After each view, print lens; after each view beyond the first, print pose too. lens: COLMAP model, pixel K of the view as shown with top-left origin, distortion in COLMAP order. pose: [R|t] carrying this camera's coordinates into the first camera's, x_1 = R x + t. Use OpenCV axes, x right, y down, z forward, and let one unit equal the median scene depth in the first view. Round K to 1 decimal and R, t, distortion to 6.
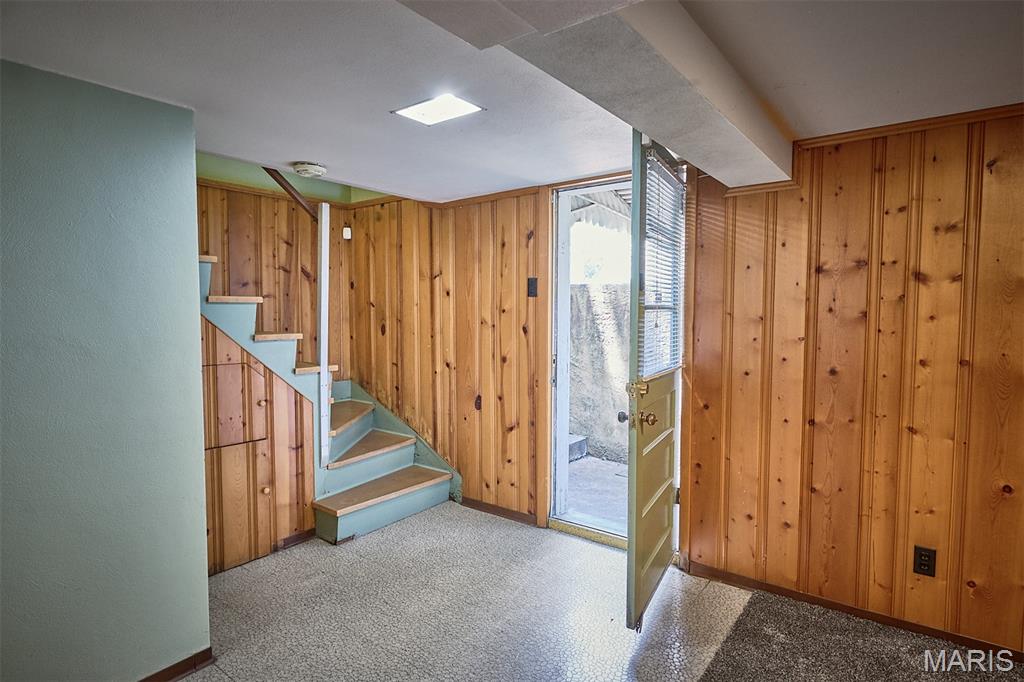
lens RADIAL K [[557.0, 0, 509.2], [0, 557.0, 348.2], [0, 0, 1]] dist [-0.004827, -0.001540]
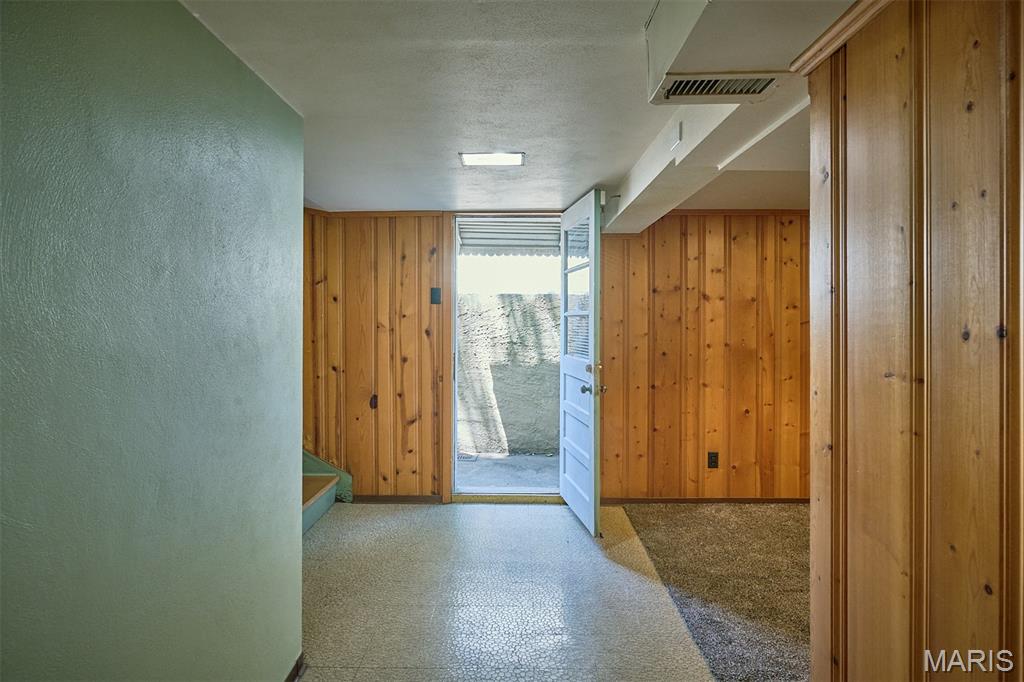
lens RADIAL K [[557.0, 0, 512.0], [0, 557.0, 333.9], [0, 0, 1]] dist [-0.004827, -0.001540]
pose [[0.795130, -0.007811, 0.606388, -0.683996], [0.039034, 0.998503, -0.038322, 0.026558], [-0.605181, 0.054141, 0.794245, -0.021565]]
